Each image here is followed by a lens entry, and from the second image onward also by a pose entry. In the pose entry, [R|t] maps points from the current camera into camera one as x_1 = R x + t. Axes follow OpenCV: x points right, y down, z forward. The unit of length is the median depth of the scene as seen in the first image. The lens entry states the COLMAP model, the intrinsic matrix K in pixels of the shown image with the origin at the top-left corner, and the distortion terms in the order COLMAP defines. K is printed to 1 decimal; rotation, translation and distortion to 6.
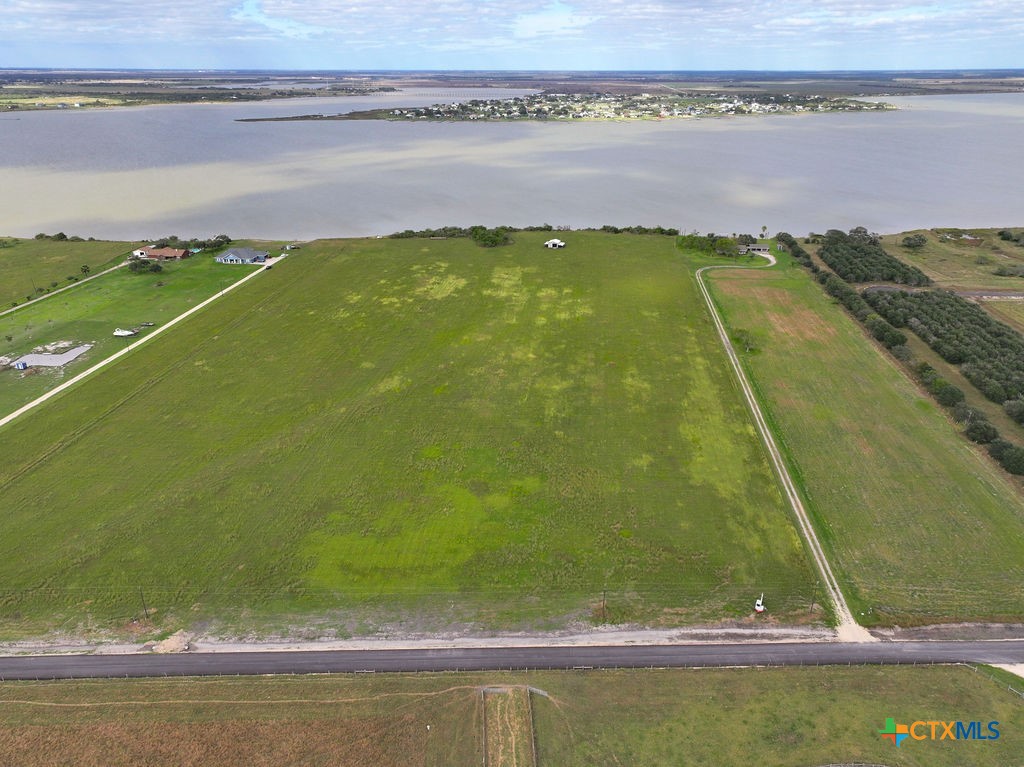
lens RADIAL K [[715.5, 0, 512.0], [0, 715.5, 383.5], [0, 0, 1]] dist [-0.007805, 0.026603]
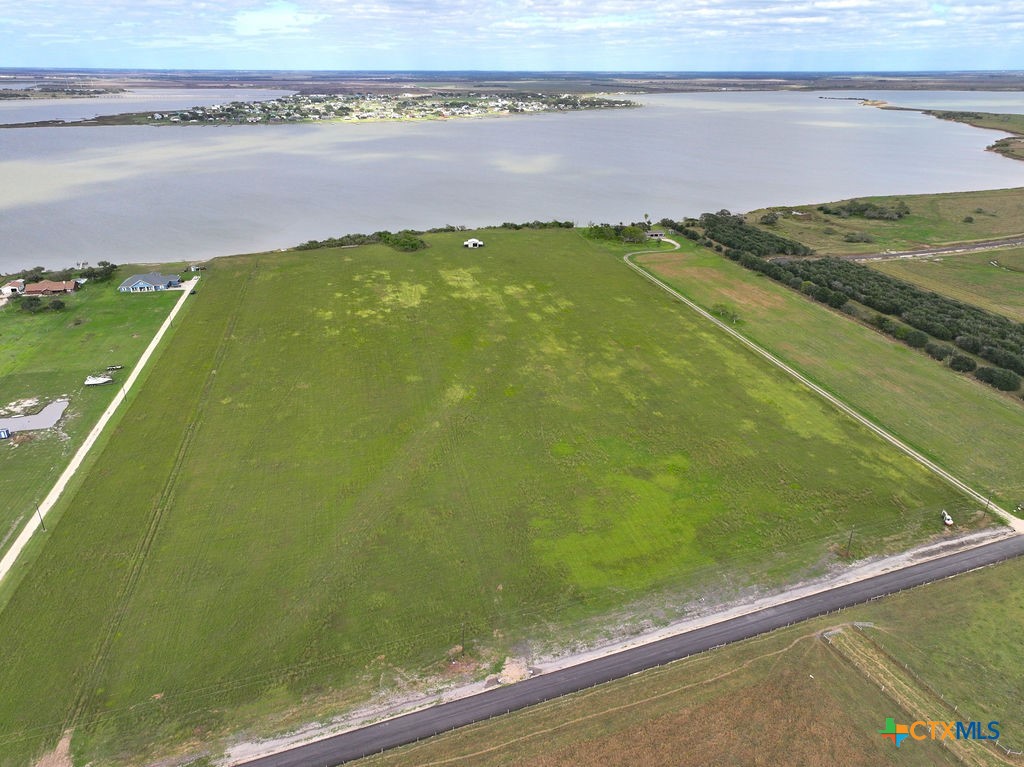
lens RADIAL K [[715.5, 0, 512.0], [0, 715.5, 383.5], [0, 0, 1]] dist [-0.007805, 0.026603]
pose [[0.942929, -0.132557, 0.305472, -0.244094], [0.132593, 0.990954, 0.020729, -0.013830], [-0.305456, 0.020957, 0.951976, 0.026573]]
